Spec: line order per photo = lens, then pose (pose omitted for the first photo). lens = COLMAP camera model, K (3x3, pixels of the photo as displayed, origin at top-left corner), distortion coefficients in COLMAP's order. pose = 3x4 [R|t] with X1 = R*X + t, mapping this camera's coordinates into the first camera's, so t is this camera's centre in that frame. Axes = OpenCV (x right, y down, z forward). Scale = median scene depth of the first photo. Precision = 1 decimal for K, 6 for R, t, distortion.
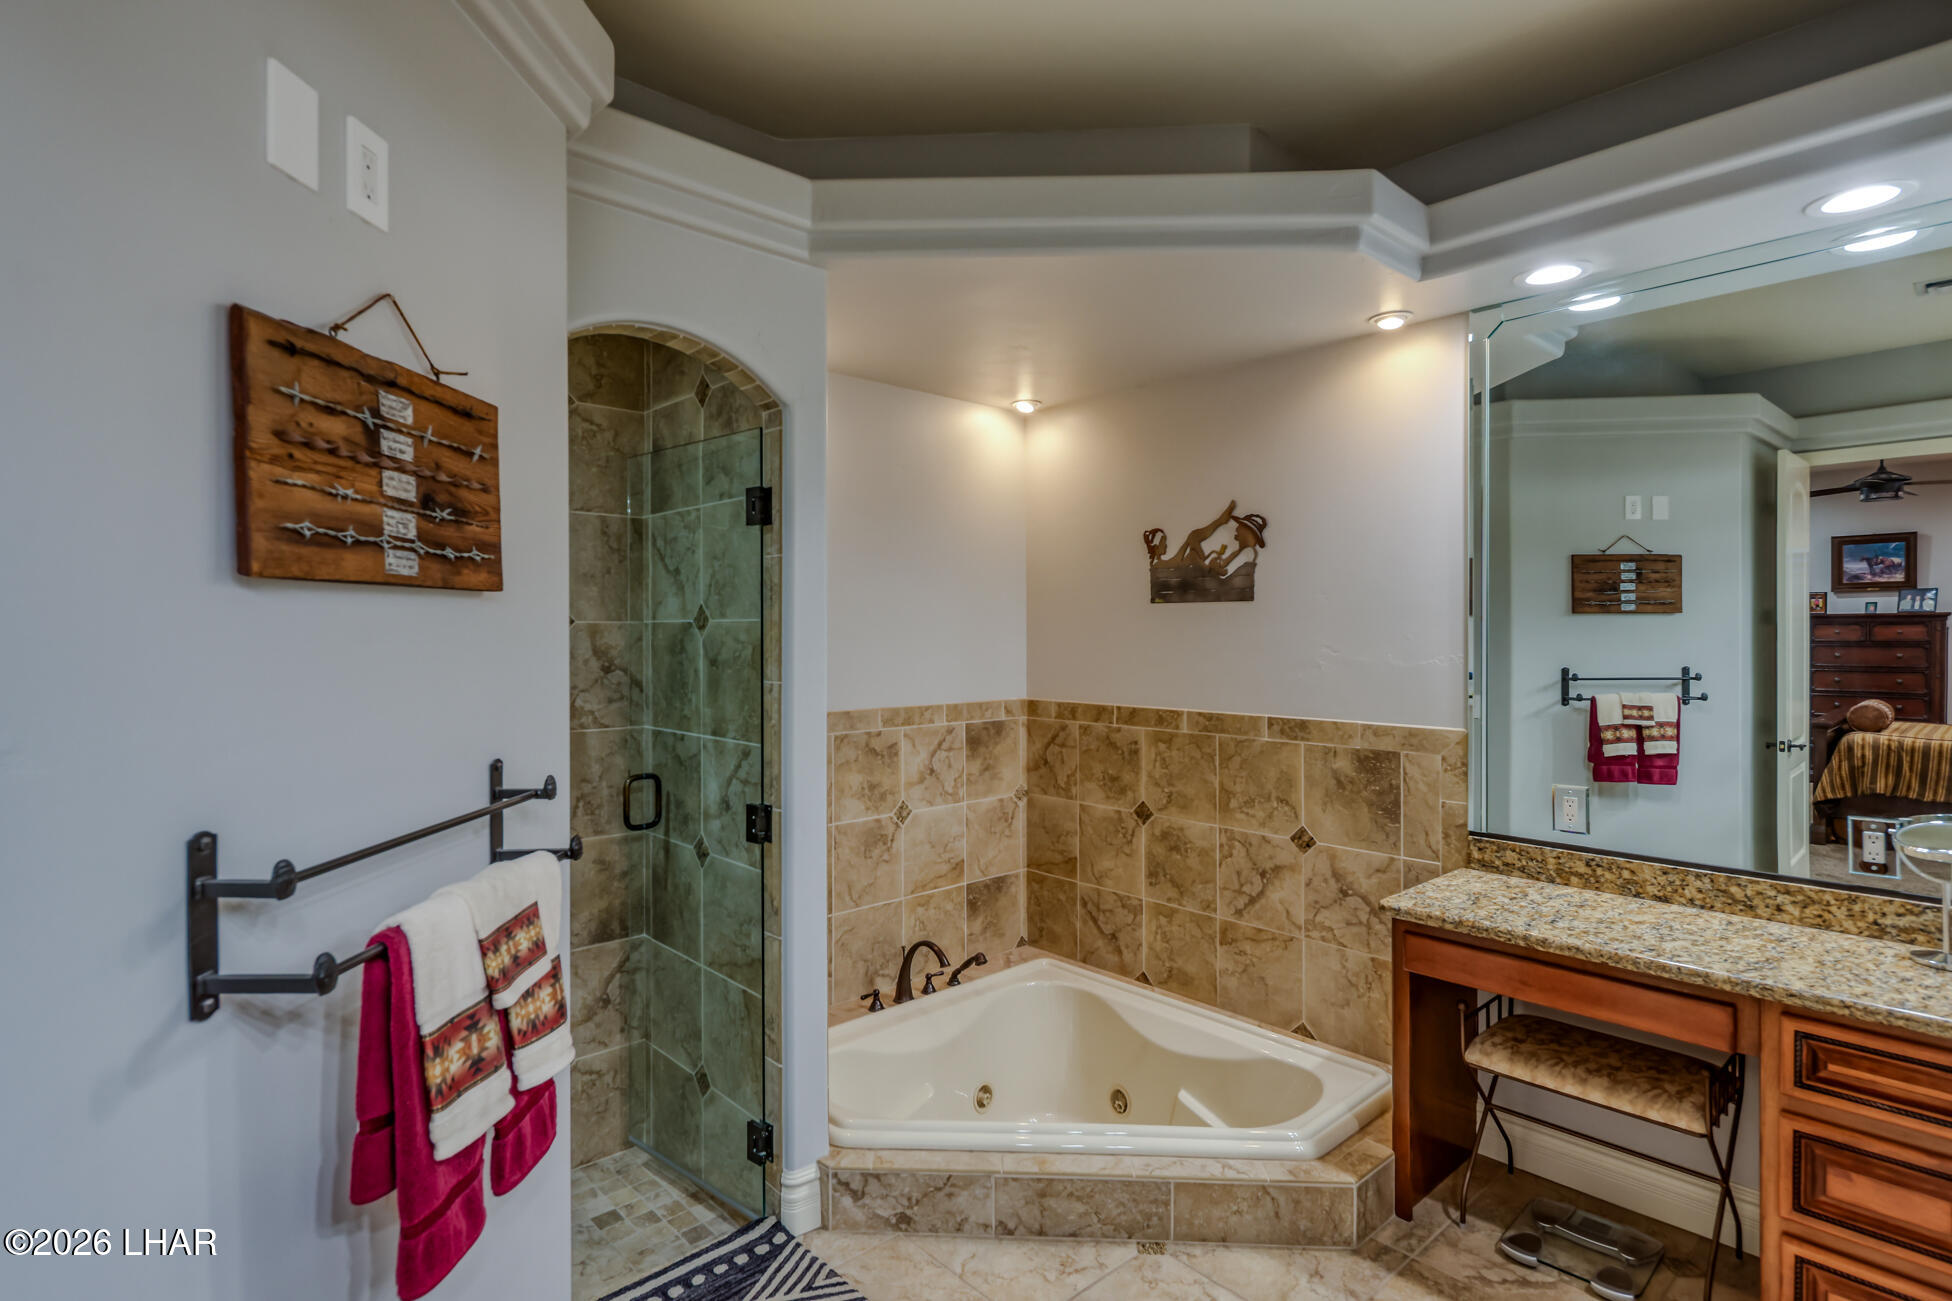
lens RADIAL K [[946.9, 0, 975.4], [0, 946.9, 644.0], [0, 0, 1]] dist [0.000211, -0.000082]
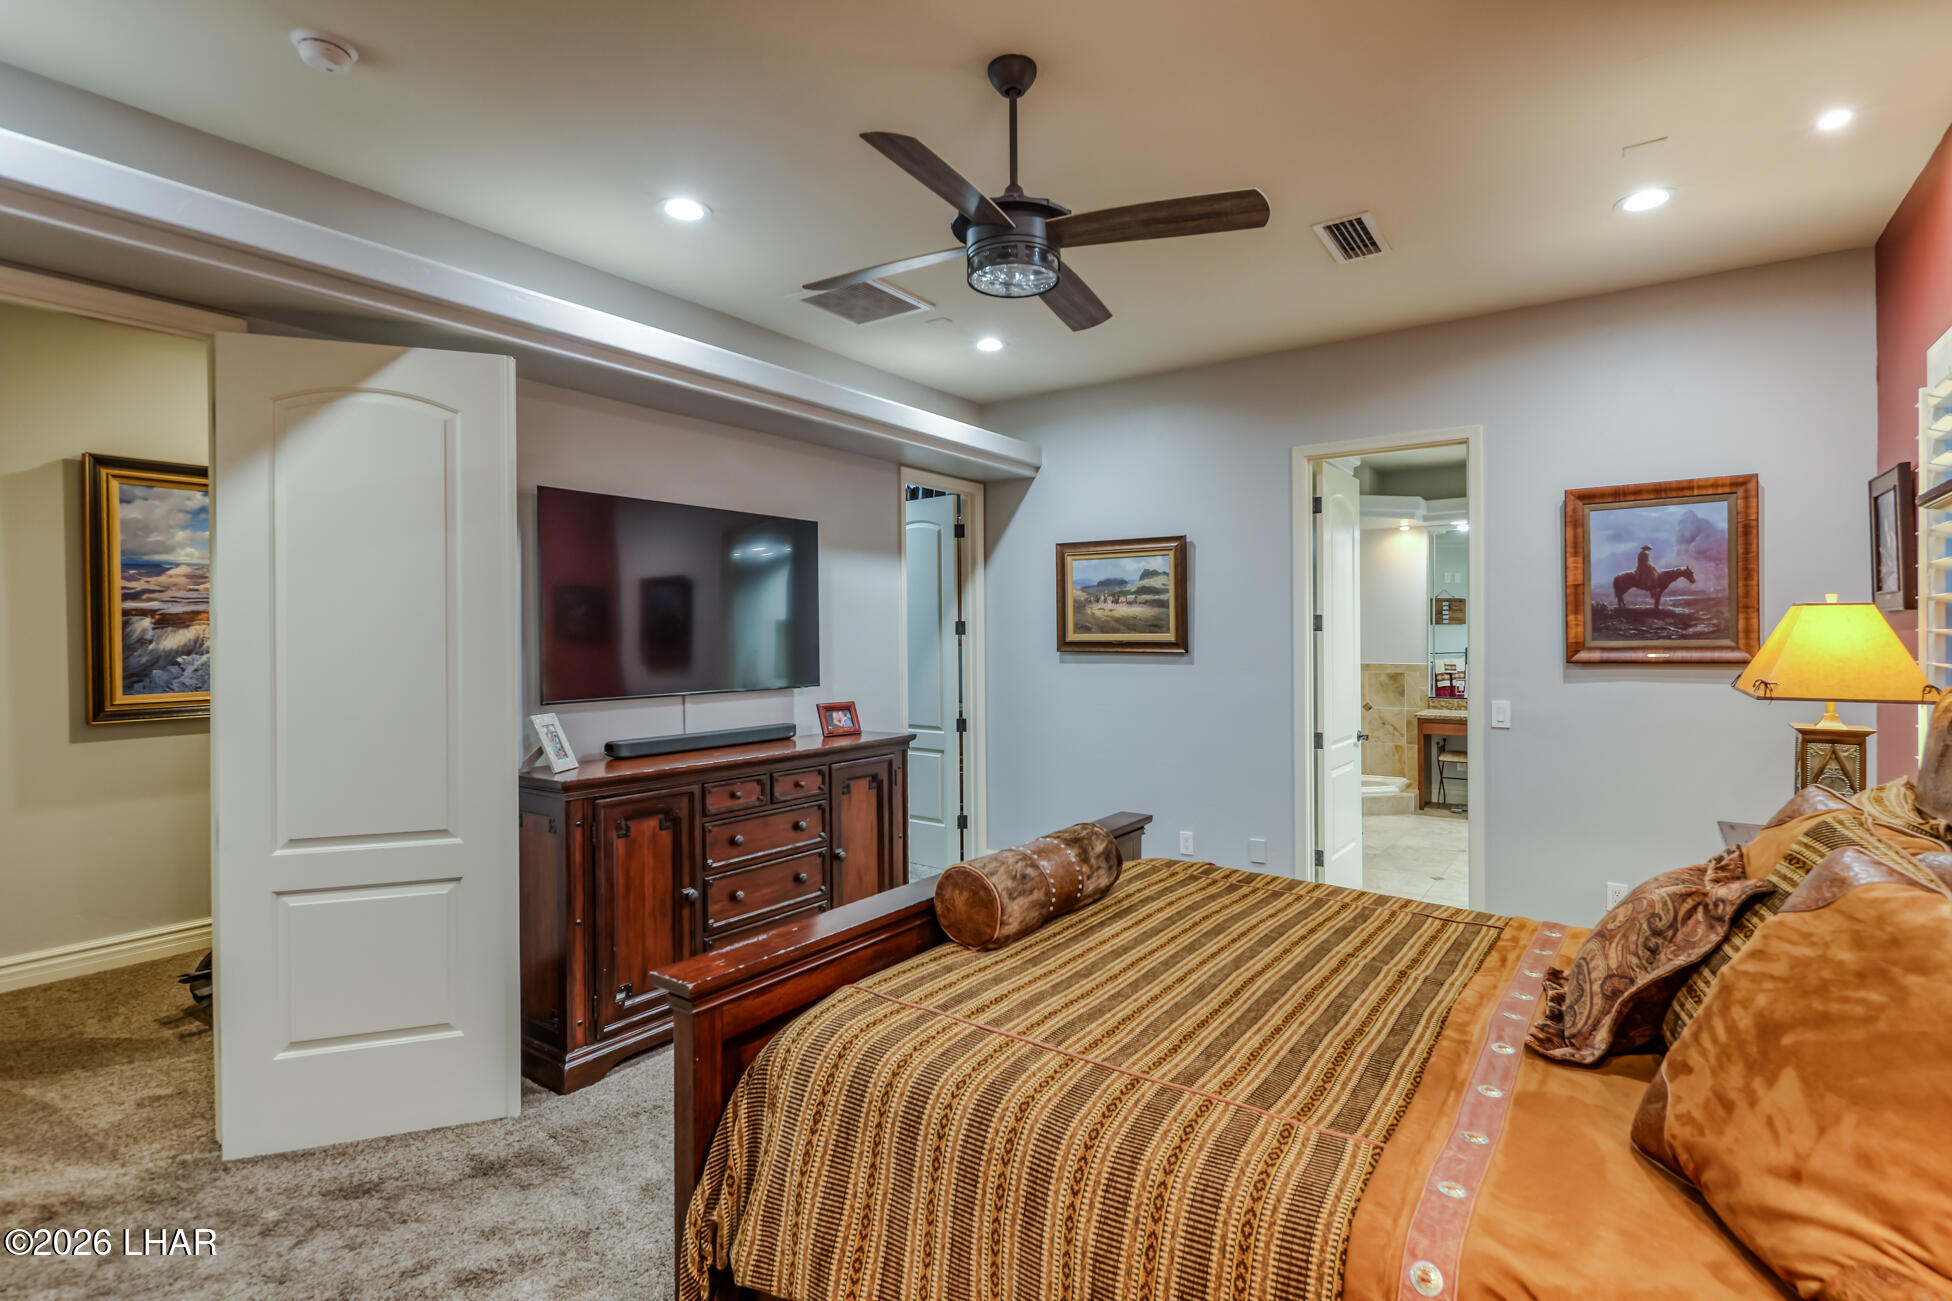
lens RADIAL K [[937.9, 0, 975.6], [0, 937.9, 647.8], [0, 0, 1]] dist [0.007263, -0.004987]
pose [[0.972767, -0.004887, 0.231734, -0.945016], [0.005379, 0.999984, -0.001491, 0.021907], [-0.231723, 0.002697, 0.972778, -0.945665]]
